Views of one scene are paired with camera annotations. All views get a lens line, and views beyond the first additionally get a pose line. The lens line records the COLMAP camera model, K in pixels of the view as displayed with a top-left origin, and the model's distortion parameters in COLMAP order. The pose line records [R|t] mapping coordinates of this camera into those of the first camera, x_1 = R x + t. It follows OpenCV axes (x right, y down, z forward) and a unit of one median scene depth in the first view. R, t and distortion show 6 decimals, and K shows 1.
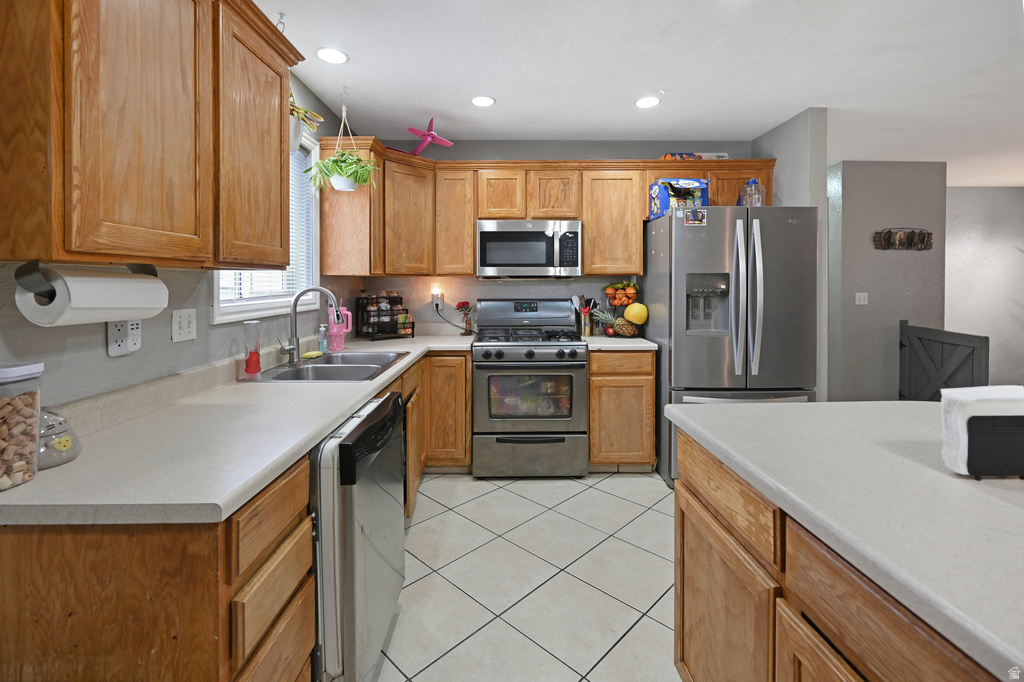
lens RADIAL K [[455.6, 0, 512.1], [0, 455.6, 354.1], [0, 0, 1]] dist [0.001663, 0.000145]
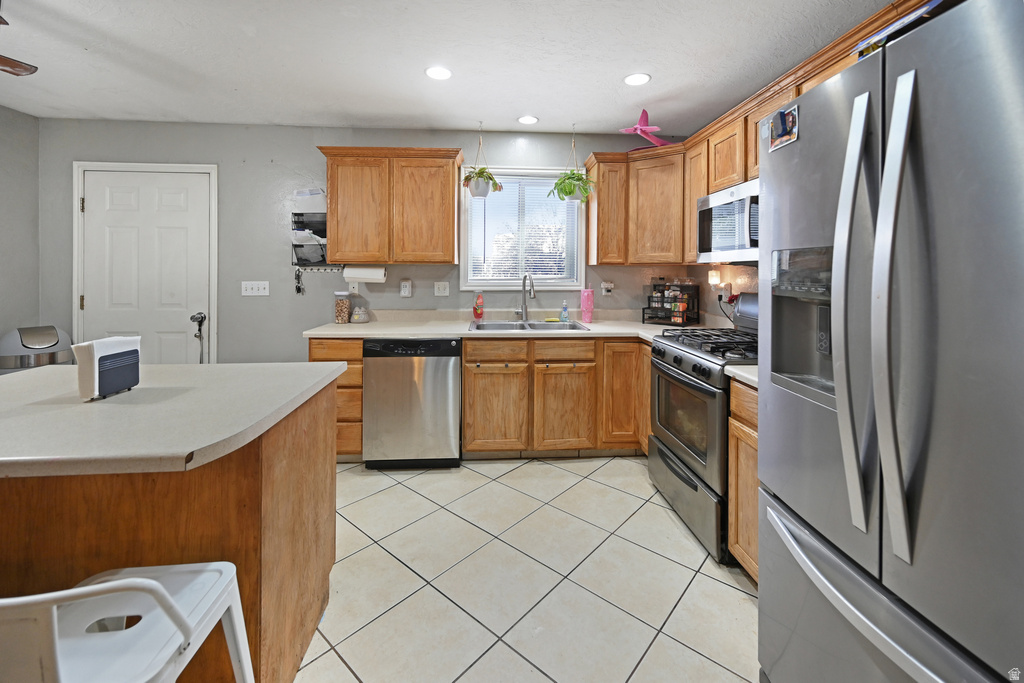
lens RADIAL K [[411.4, 0, 512.2], [0, 411.4, 336.0], [0, 0, 1]] dist [0.000424, -0.000034]
pose [[0.067536, 0.158046, -0.985119, 0.742857], [-0.158643, 0.976513, 0.145789, -0.103611], [0.985023, 0.146437, 0.091023, 0.656034]]
